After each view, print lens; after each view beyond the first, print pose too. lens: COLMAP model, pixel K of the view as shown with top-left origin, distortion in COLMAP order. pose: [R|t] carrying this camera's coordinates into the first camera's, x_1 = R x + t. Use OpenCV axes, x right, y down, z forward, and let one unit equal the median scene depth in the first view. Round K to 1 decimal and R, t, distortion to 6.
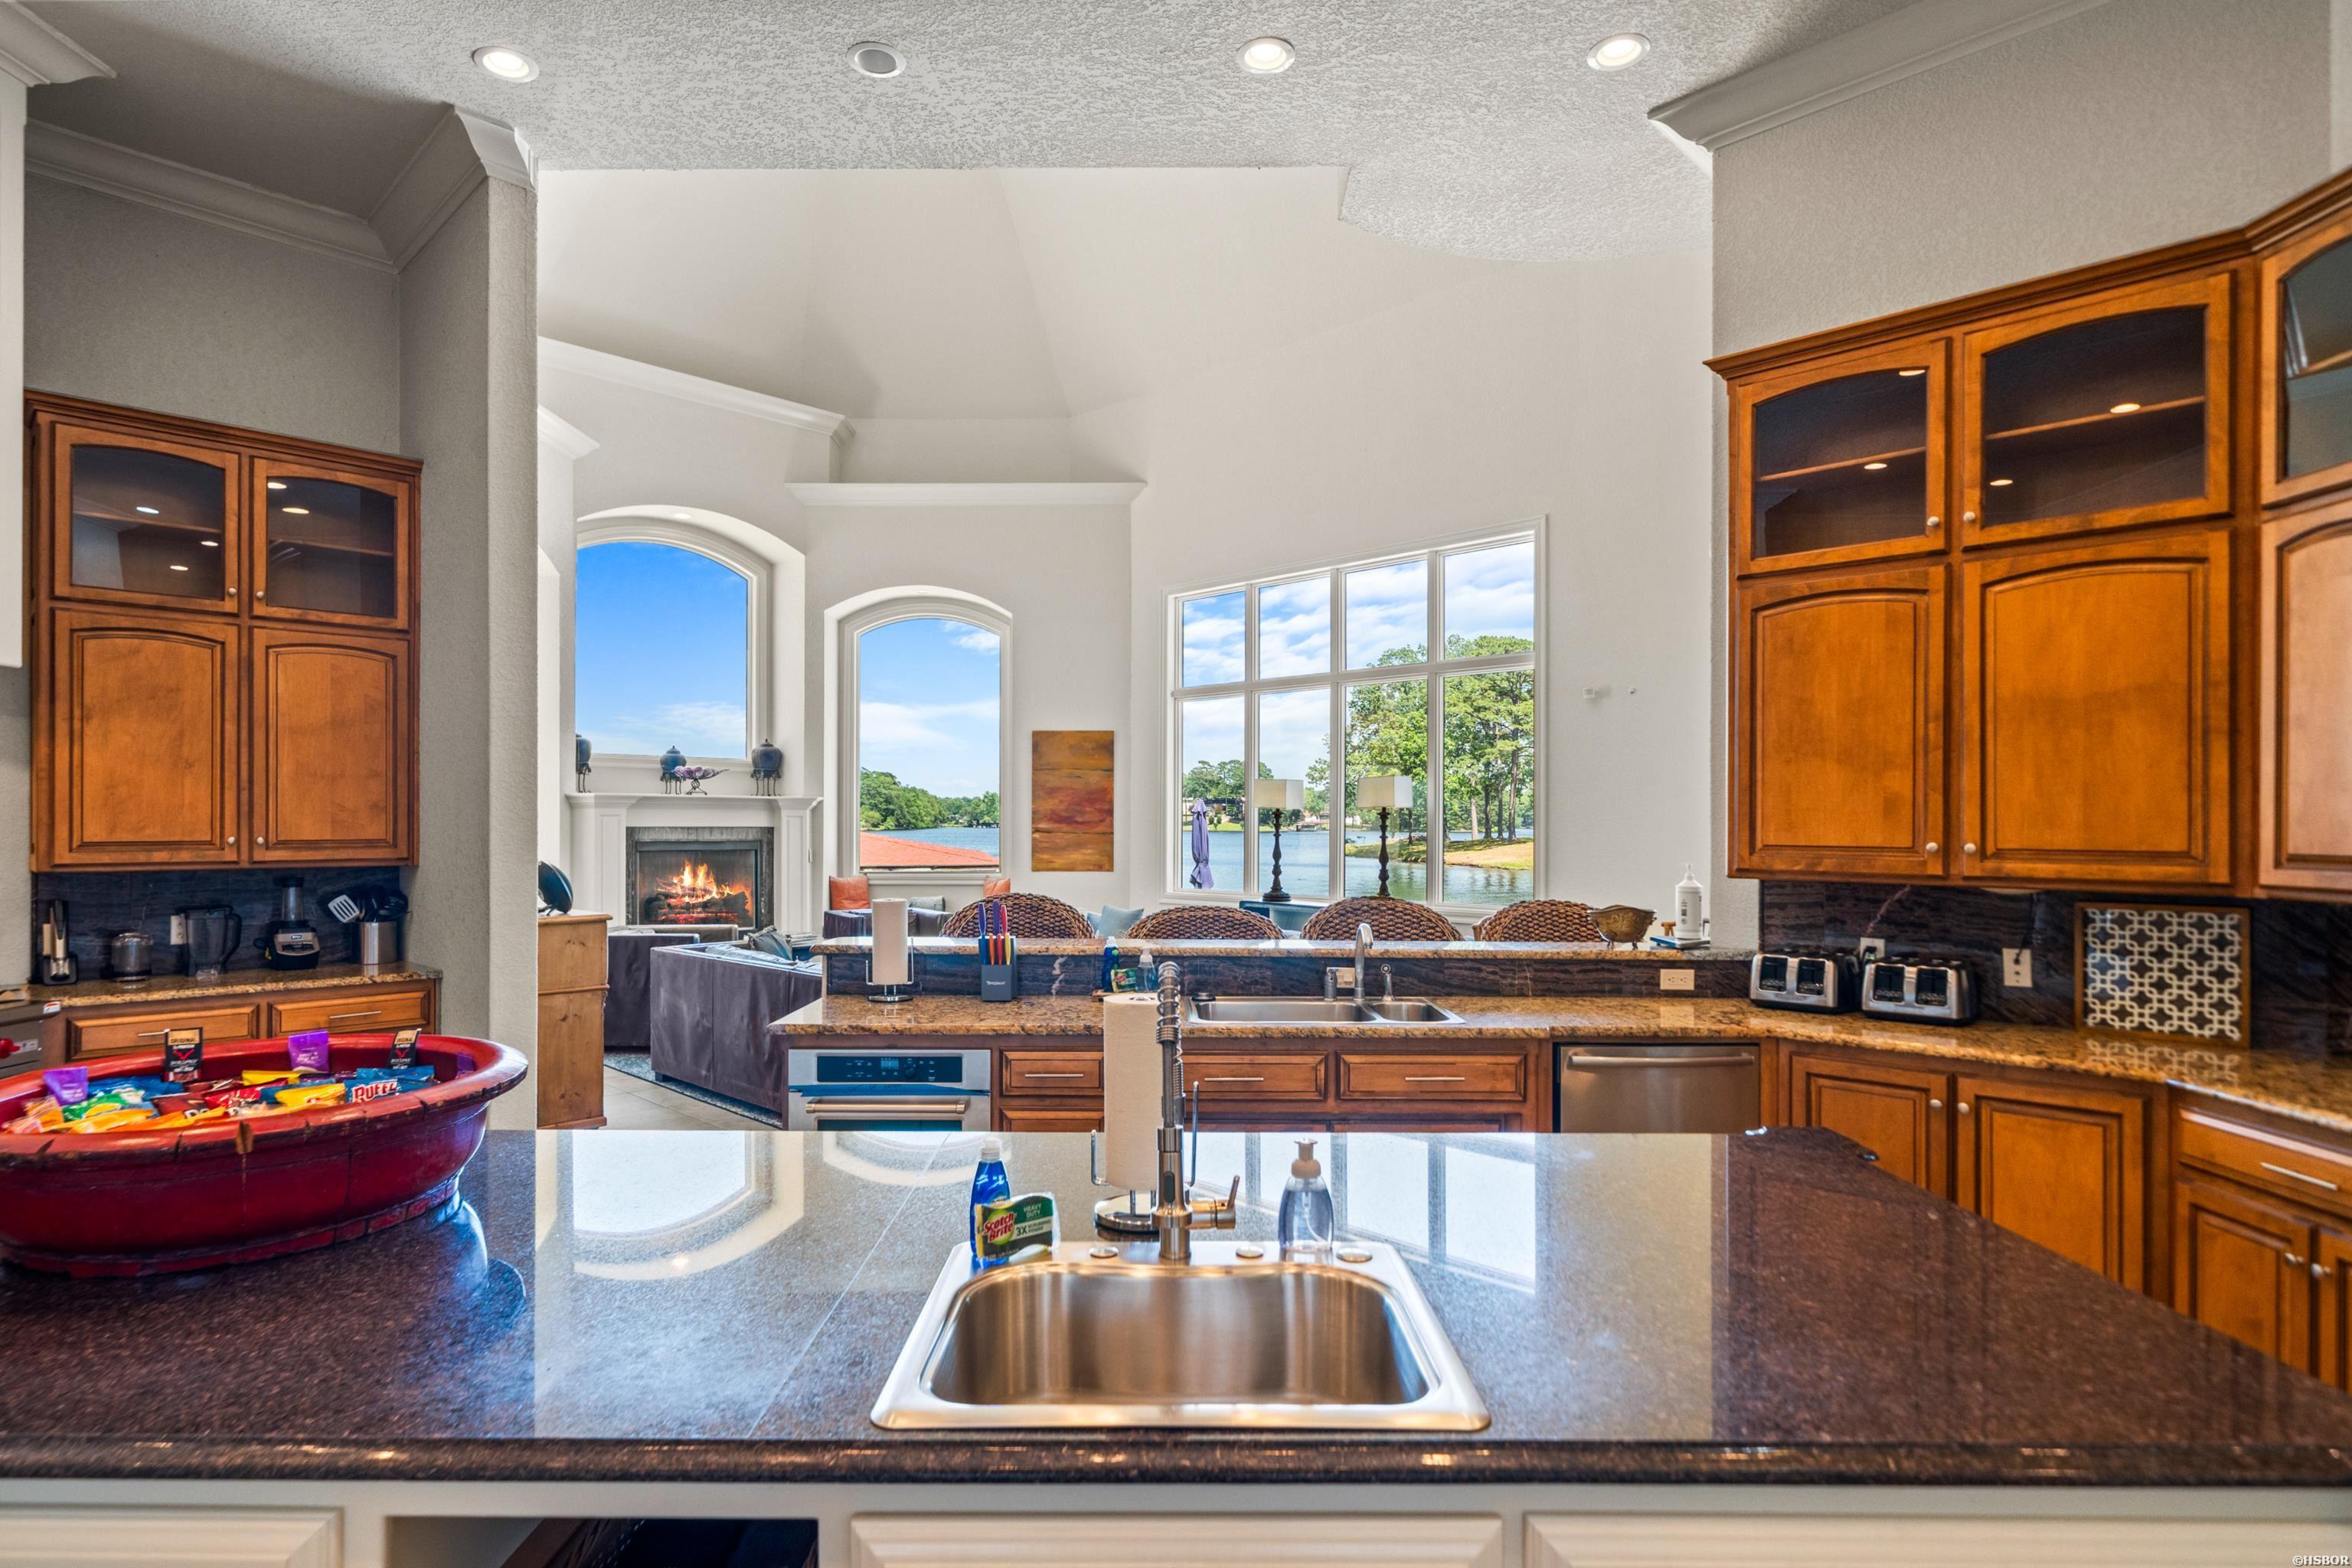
lens RADIAL K [[1244.4, 0, 1177.0], [0, 1244.4, 819.0], [0, 0, 1]] dist [0.003740, 0.000532]
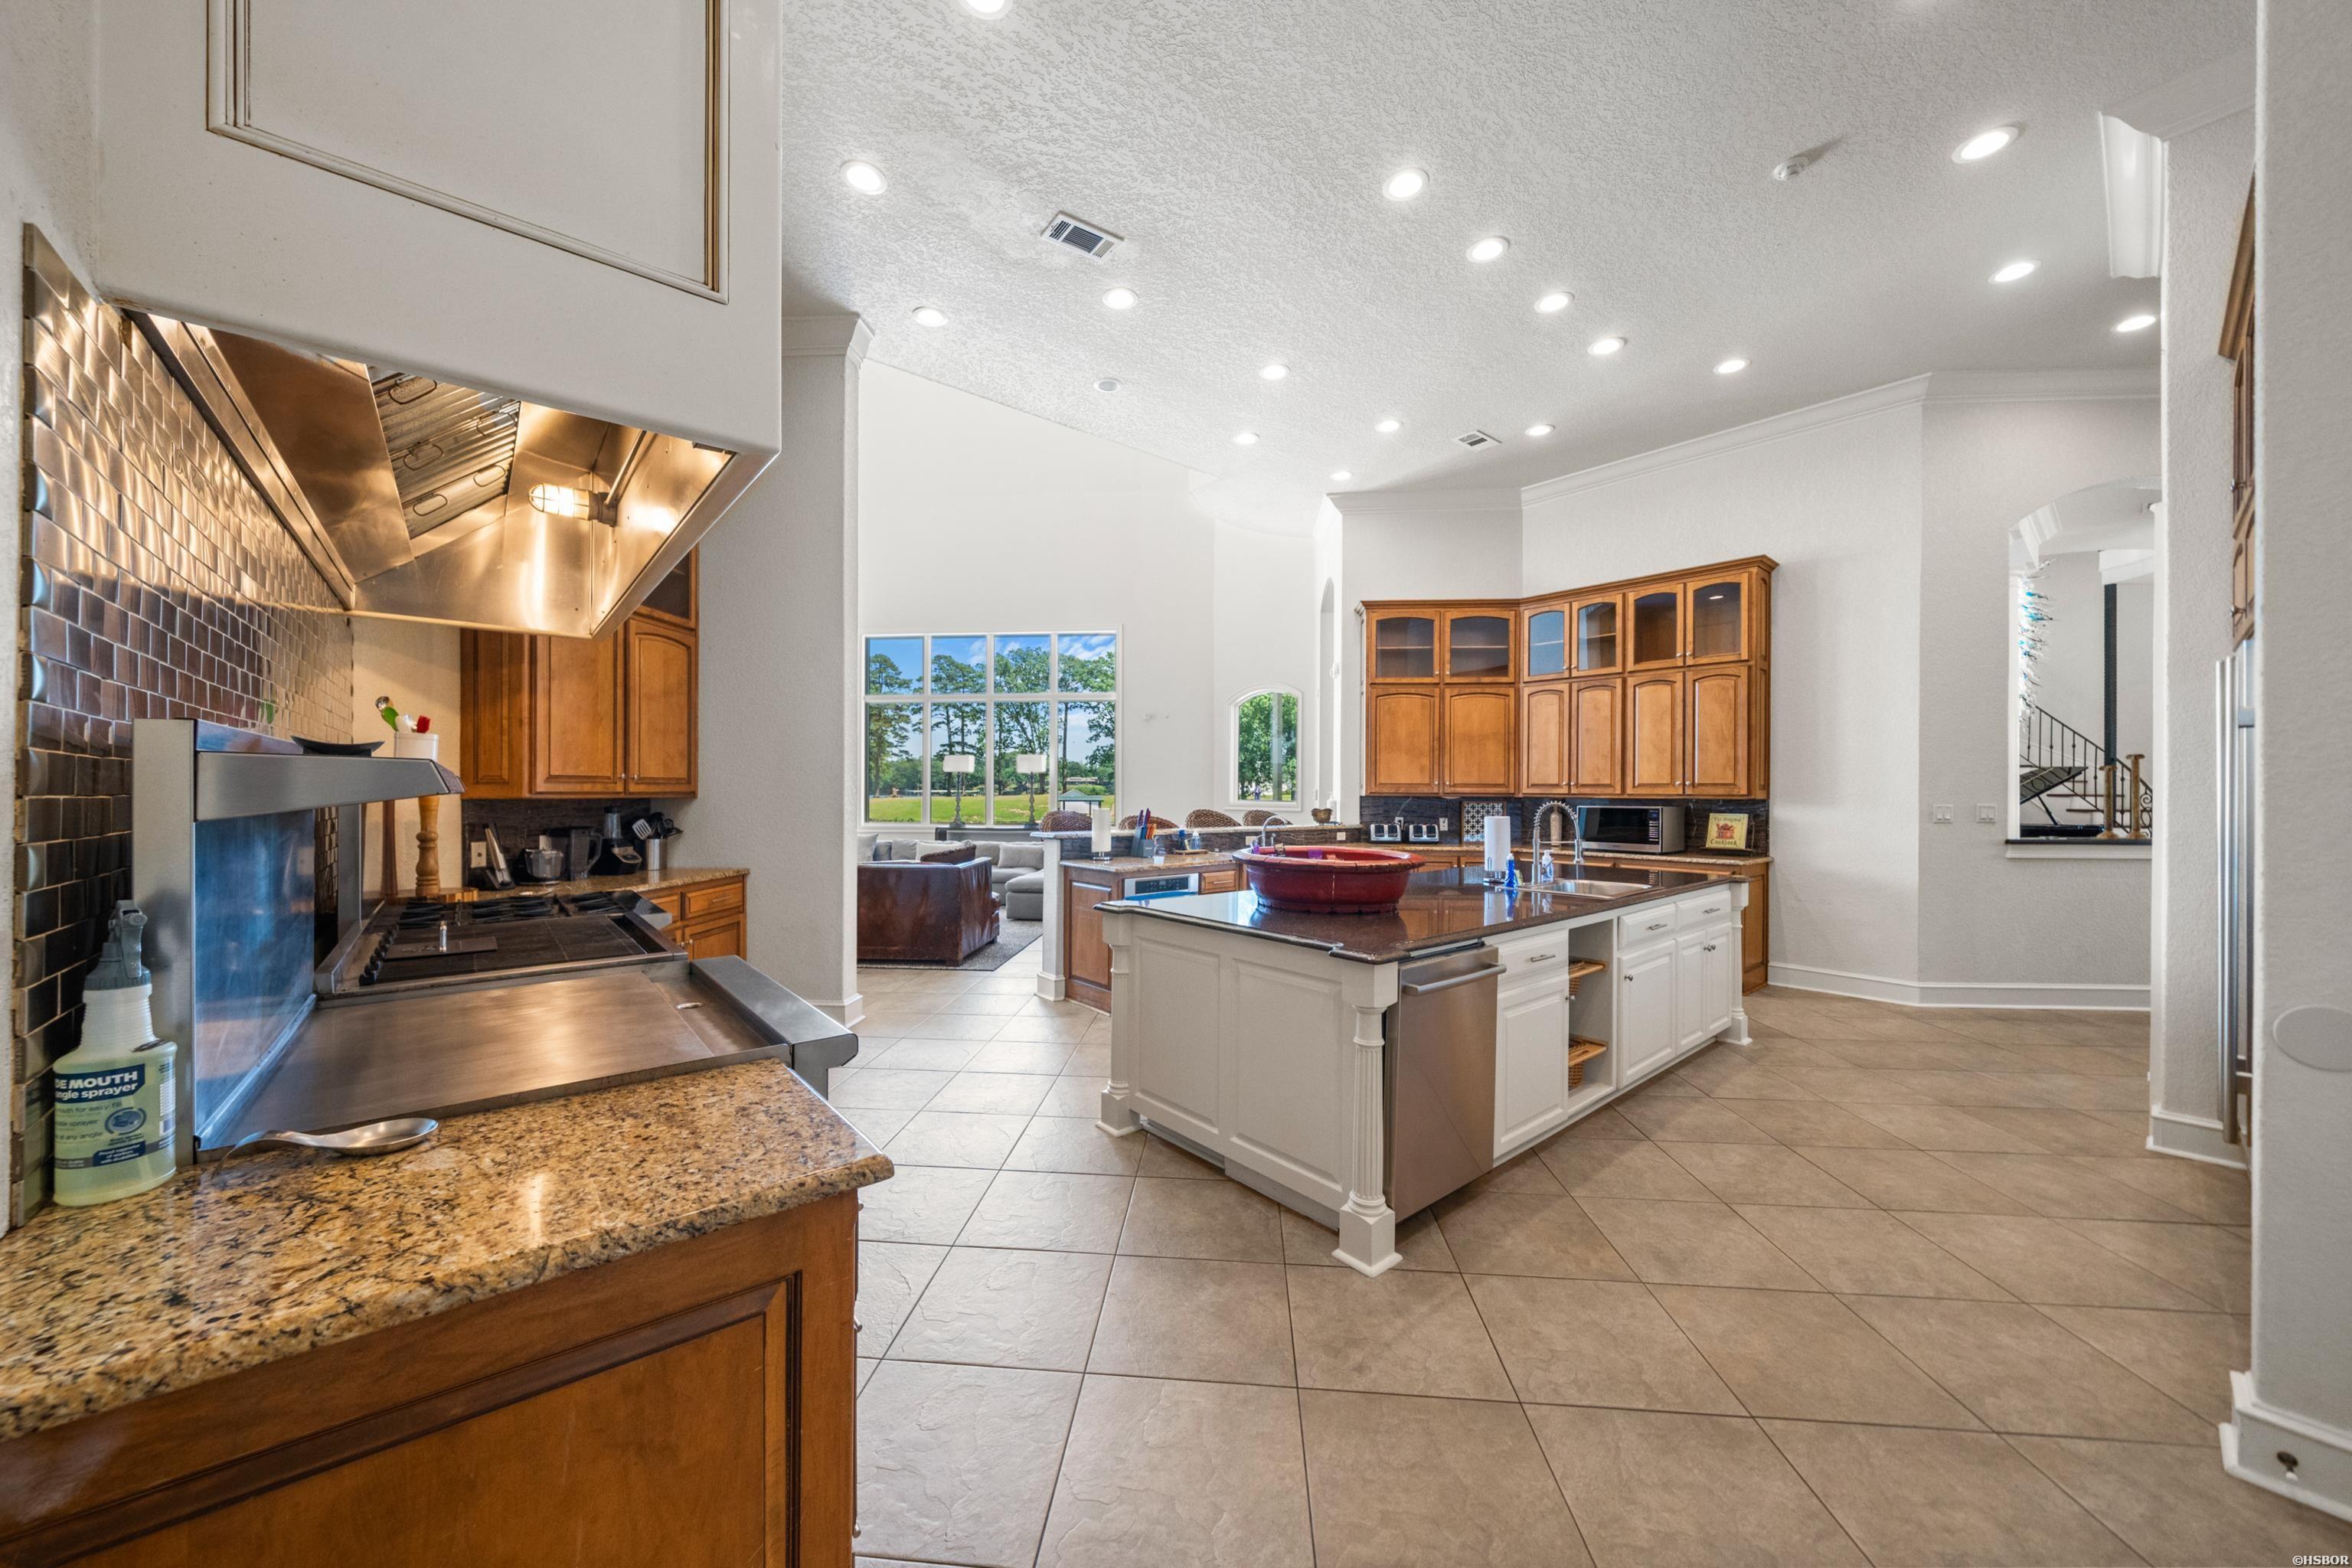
lens RADIAL K [[809.5, 0, 1176.0], [0, 809.5, 784.0], [0, 0, 1]] dist [0.011124, 0.000026]
pose [[0.761079, 0.005619, 0.648634, -1.013264], [-0.002051, 0.999978, -0.006257, 0.034430], [-0.648655, 0.003432, 0.761074, -0.055234]]
